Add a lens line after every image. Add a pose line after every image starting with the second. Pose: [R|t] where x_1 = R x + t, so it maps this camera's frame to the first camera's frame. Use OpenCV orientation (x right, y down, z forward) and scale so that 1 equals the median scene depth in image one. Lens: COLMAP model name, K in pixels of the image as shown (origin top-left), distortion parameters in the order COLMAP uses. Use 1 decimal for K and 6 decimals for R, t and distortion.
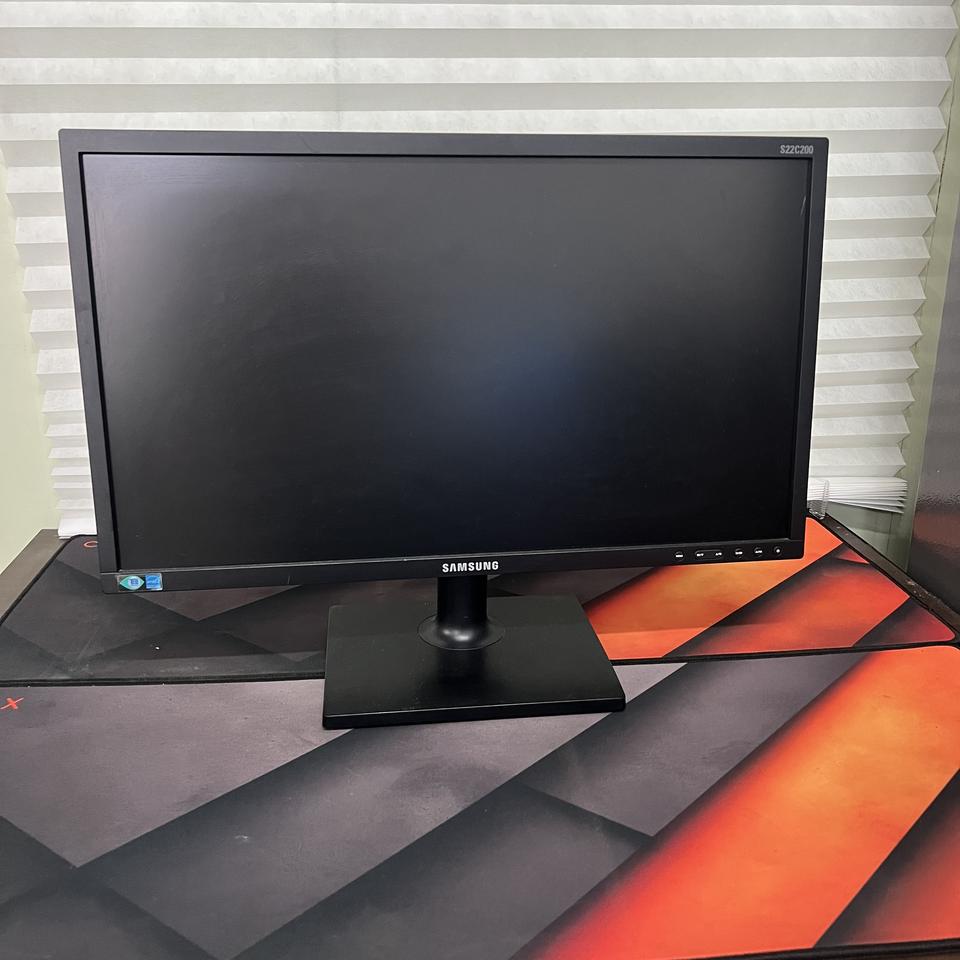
lens RADIAL K [[968.9, 0, 481.5], [0, 968.9, 478.7], [0, 0, 1]] dist [0.007303, 0.000000]
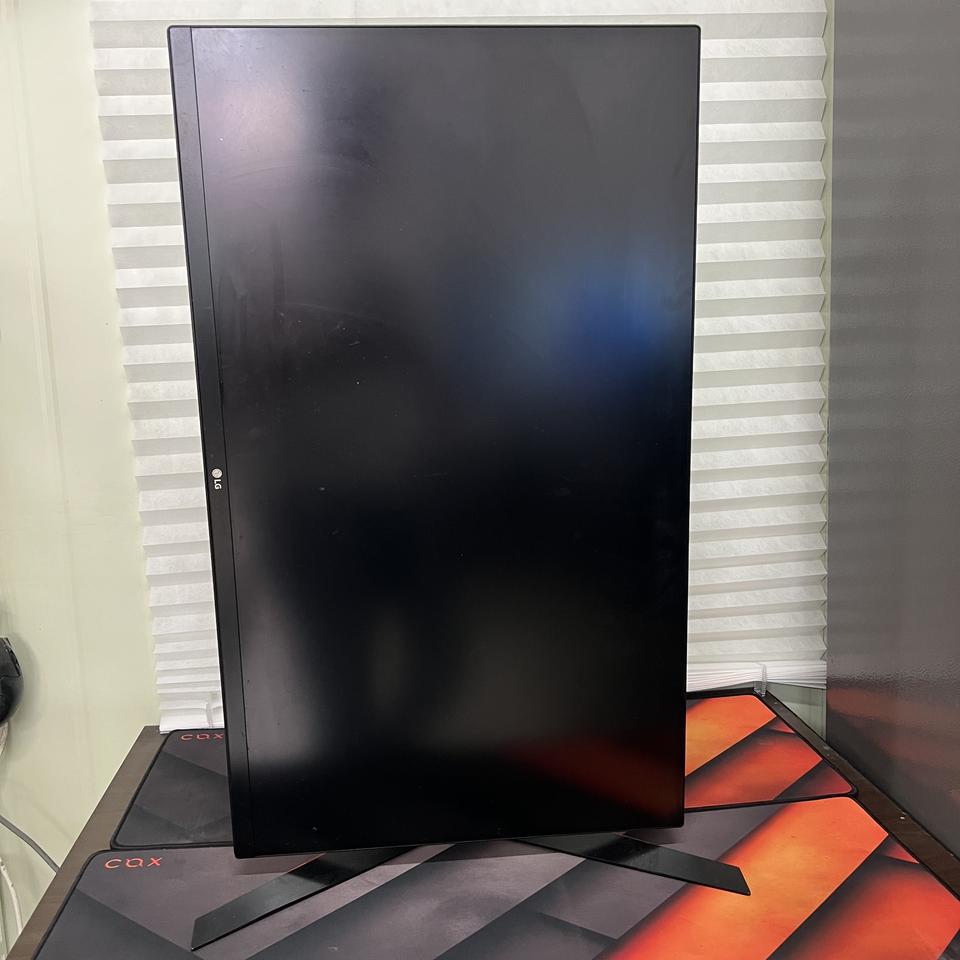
lens RADIAL K [[968.9, 0, 472.5], [0, 968.9, 481.0], [0, 0, 1]] dist [0.007303, 0.000000]
pose [[0.999266, -0.036334, -0.012112, 0.003302], [0.033823, 0.985545, -0.166003, -0.056144], [0.017968, 0.165472, 0.986051, -0.430597]]
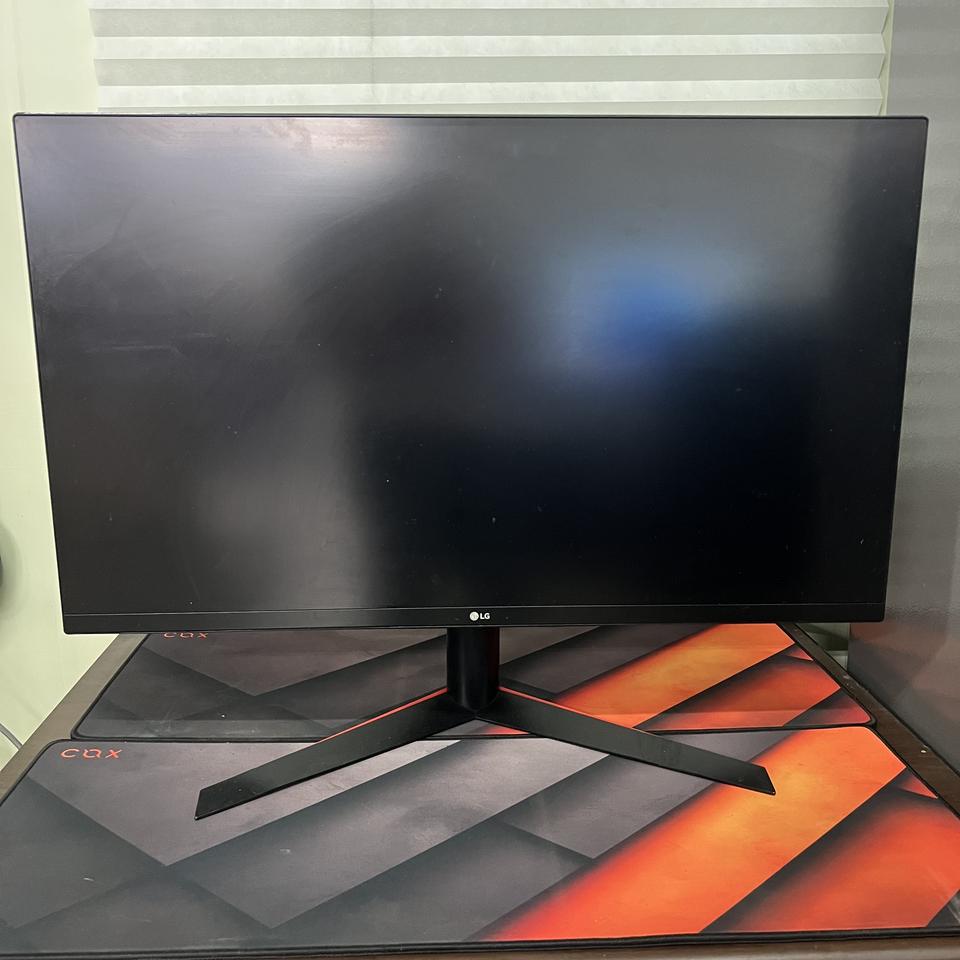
lens RADIAL K [[968.9, 0, 475.0], [0, 968.9, 476.1], [0, 0, 1]] dist [0.007303, 0.000000]
pose [[0.998410, 0.005447, -0.056102, 0.069359], [-0.011698, 0.993674, -0.111695, 0.001330], [0.055139, 0.112174, 0.992158, -0.298909]]
